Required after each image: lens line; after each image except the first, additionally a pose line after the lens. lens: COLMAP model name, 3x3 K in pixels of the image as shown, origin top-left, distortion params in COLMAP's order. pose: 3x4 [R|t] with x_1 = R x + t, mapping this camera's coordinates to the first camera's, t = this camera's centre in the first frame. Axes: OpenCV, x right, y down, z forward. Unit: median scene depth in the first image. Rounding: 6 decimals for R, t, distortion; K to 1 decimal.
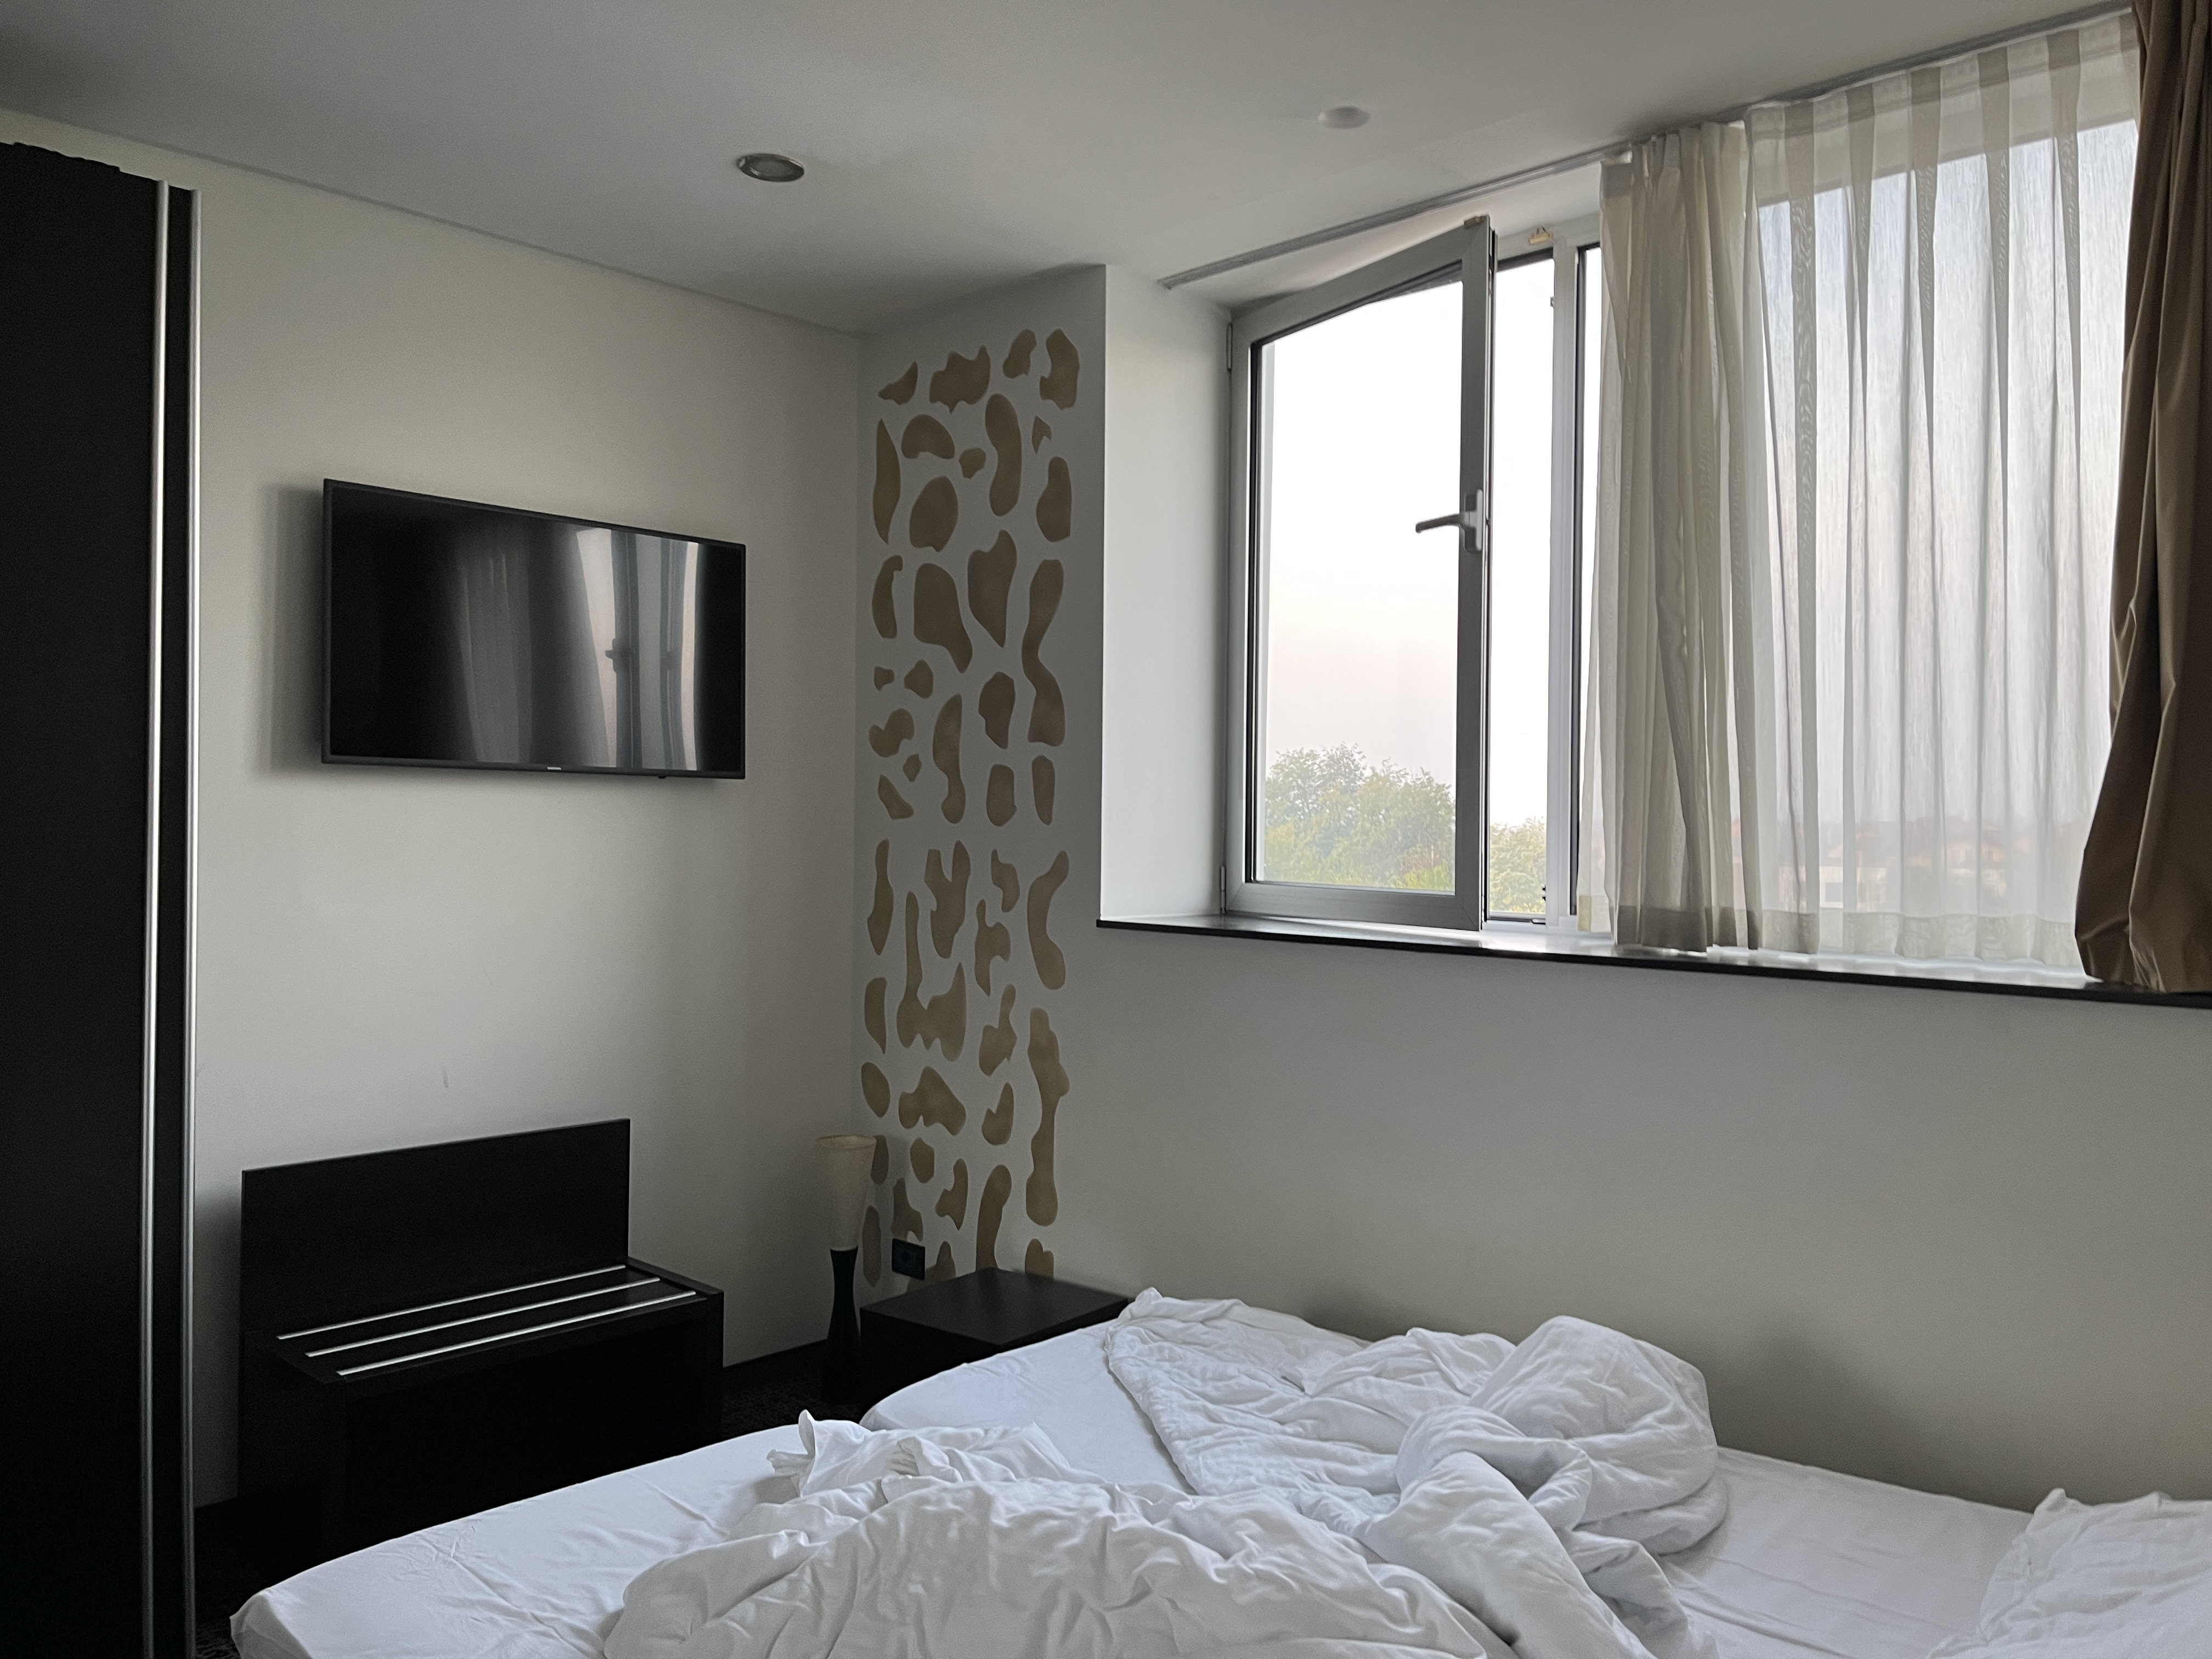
lens RADIAL K [[1641.8, 0, 1090.0], [0, 1641.8, 817.9], [0, 0, 1]] dist [0.056179, -0.055444]
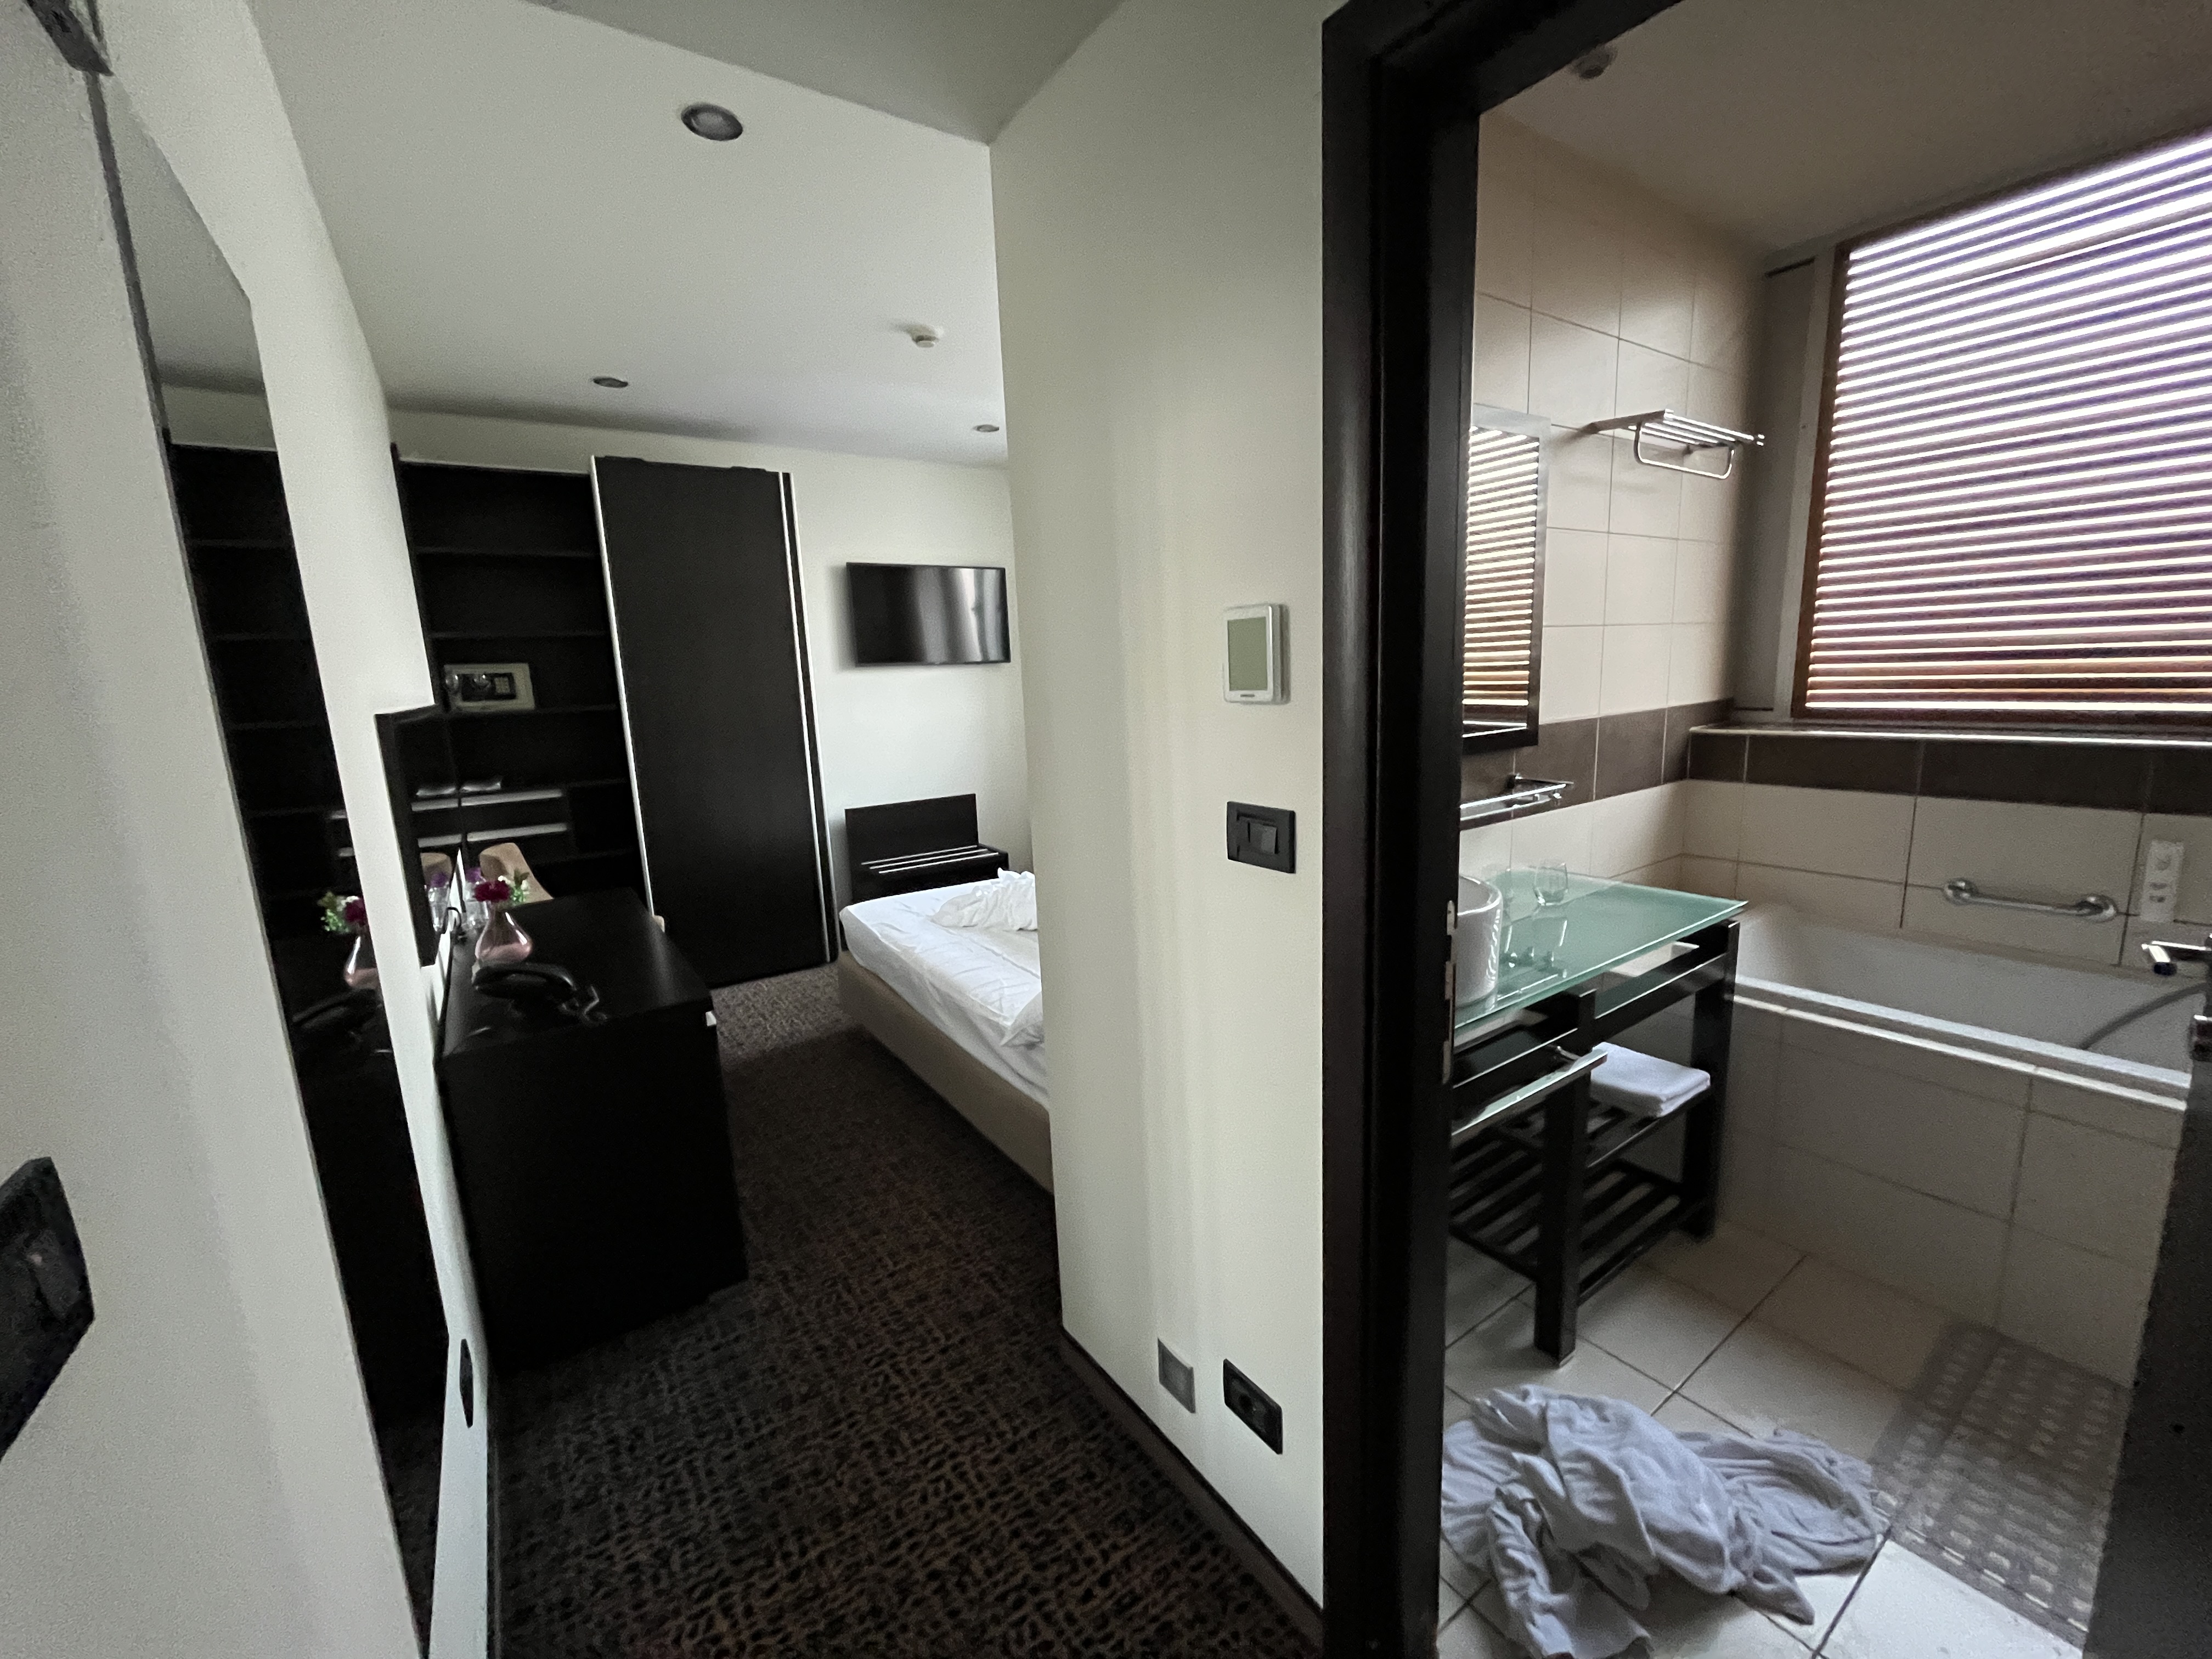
lens RADIAL K [[870.3, 0, 1117.8], [0, 870.3, 828.4], [0, 0, 1]] dist [-0.002369, -0.001150]
pose [[0.979191, -0.014070, -0.202452, 0.406590], [0.050374, 0.983223, 0.175312, -0.006811], [0.196589, -0.181862, 0.963472, -0.592049]]
